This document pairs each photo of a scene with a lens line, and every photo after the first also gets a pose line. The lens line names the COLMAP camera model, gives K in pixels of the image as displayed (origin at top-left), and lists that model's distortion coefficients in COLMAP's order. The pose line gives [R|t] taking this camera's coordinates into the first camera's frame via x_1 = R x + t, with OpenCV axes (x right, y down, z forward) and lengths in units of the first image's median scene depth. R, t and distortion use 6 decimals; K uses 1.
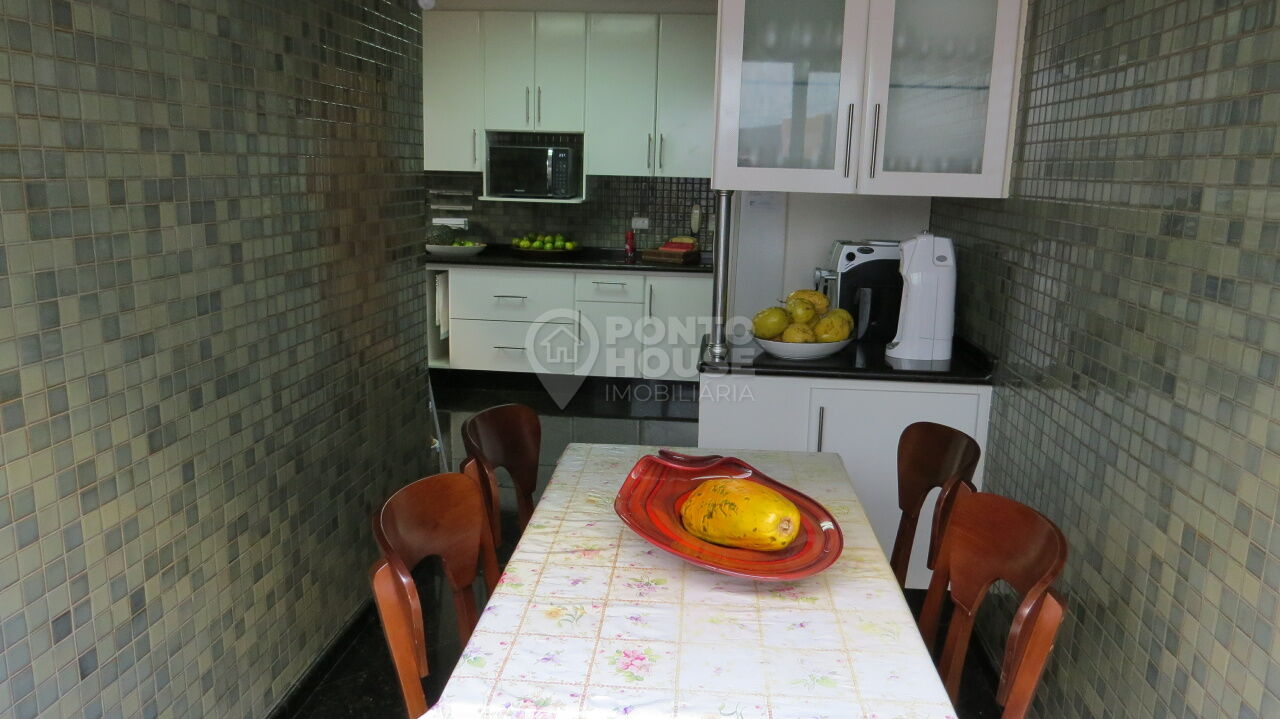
lens RADIAL K [[905.9, 0, 638.1], [0, 905.9, 361.9], [0, 0, 1]] dist [-0.032696, -0.002603]
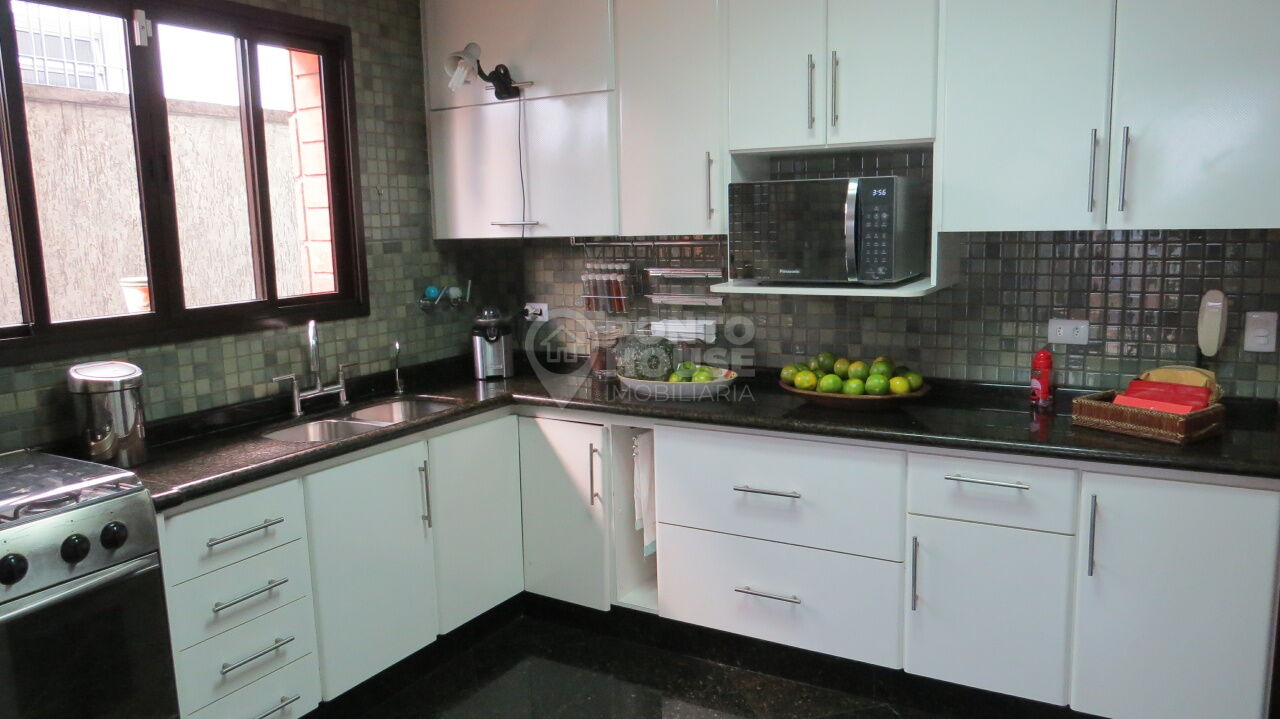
lens RADIAL K [[905.9, 0, 634.0], [0, 905.9, 352.7], [0, 0, 1]] dist [-0.032696, -0.002603]
pose [[0.901219, 0.013972, -0.433140, 0.001571], [-0.042275, 0.997548, -0.055783, -0.113555], [0.431298, 0.068584, 0.899599, 0.524006]]
